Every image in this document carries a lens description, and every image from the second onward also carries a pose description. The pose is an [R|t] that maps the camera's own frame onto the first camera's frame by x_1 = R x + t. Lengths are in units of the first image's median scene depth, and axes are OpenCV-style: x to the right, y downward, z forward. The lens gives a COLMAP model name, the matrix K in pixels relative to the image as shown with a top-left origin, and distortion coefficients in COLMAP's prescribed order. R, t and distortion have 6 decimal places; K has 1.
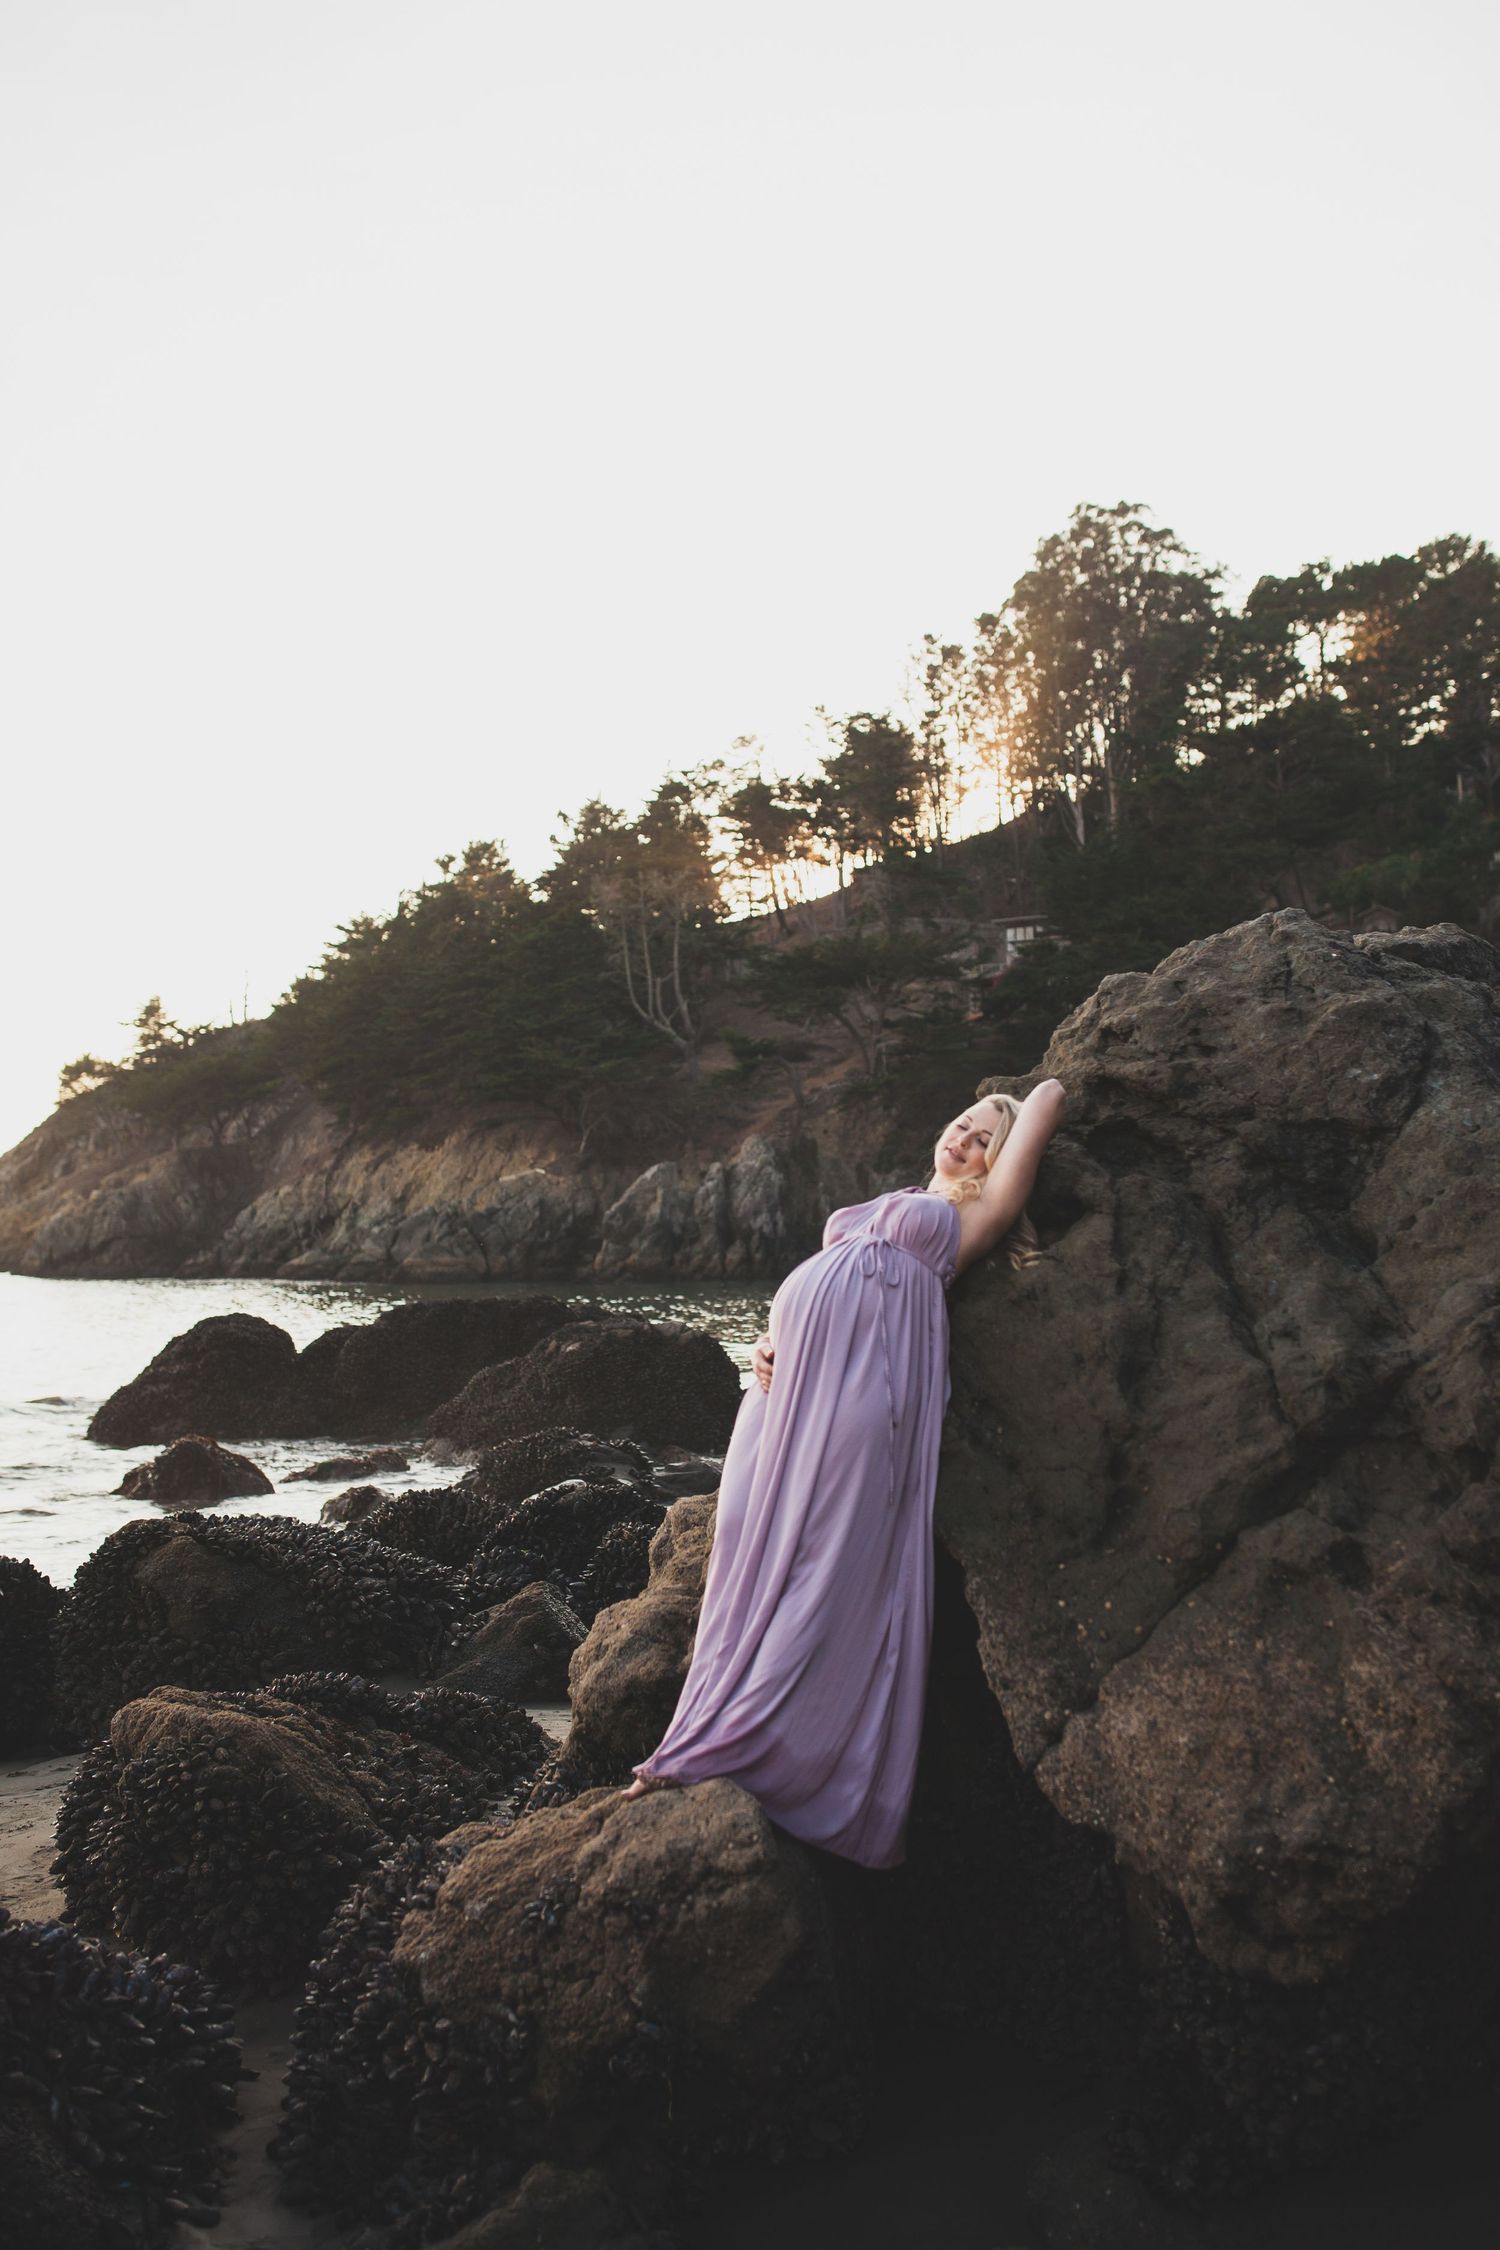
lens RADIAL K [[2249.1, 0, 750.0], [0, 2249.1, 1125.0], [0, 0, 1]] dist [-0.010144, -0.002434]
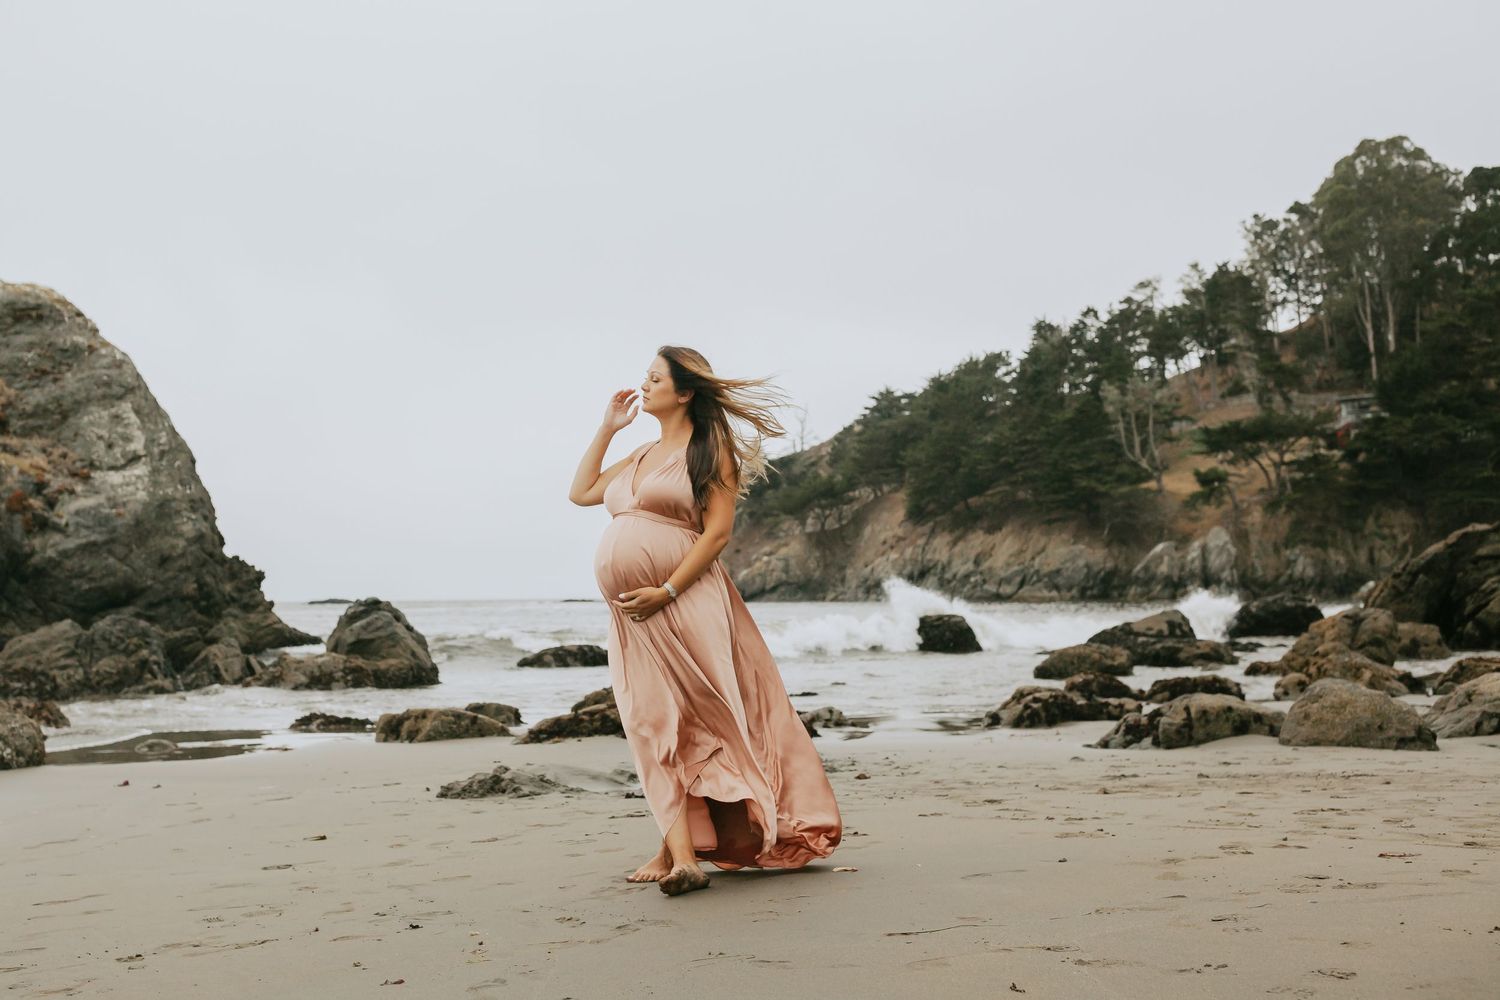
lens RADIAL K [[1499.4, 0, 750.0], [0, 1499.4, 500.0], [0, 0, 1]] dist [-0.010144, -0.002434]
pose [[0.978881, -0.012665, -0.204040, -0.109420], [0.011440, 0.999909, -0.007180, -0.011988], [0.204112, 0.004694, 0.978936, -0.247227]]
